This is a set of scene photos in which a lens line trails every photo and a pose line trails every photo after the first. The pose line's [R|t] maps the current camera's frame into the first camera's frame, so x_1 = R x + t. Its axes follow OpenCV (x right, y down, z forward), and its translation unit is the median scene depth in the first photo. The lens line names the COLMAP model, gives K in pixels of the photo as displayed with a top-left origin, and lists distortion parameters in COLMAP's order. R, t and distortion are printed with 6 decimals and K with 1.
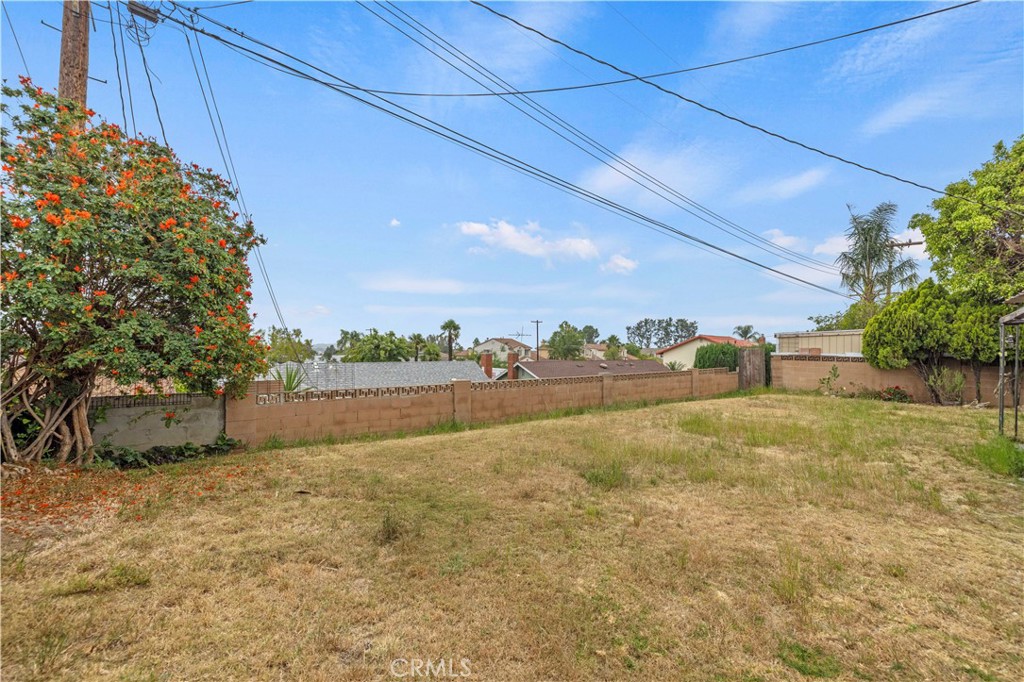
lens RADIAL K [[444.4, 0, 497.1], [0, 444.4, 338.0], [0, 0, 1]] dist [0.006627, -0.000494]
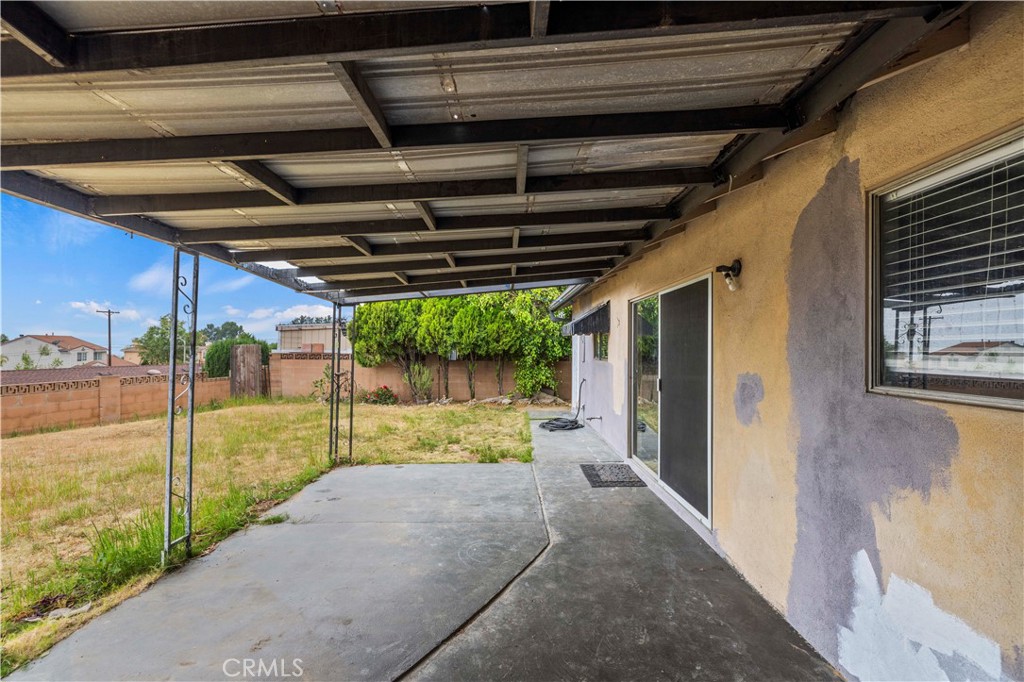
lens RADIAL K [[477.2, 0, 505.0], [0, 477.2, 344.9], [0, 0, 1]] dist [0.006847, -0.000615]
pose [[0.763944, -0.004487, 0.645267, 0.410192], [-0.005187, 0.999901, 0.013094, 0.011383], [-0.645262, -0.013350, 0.763845, 0.113054]]
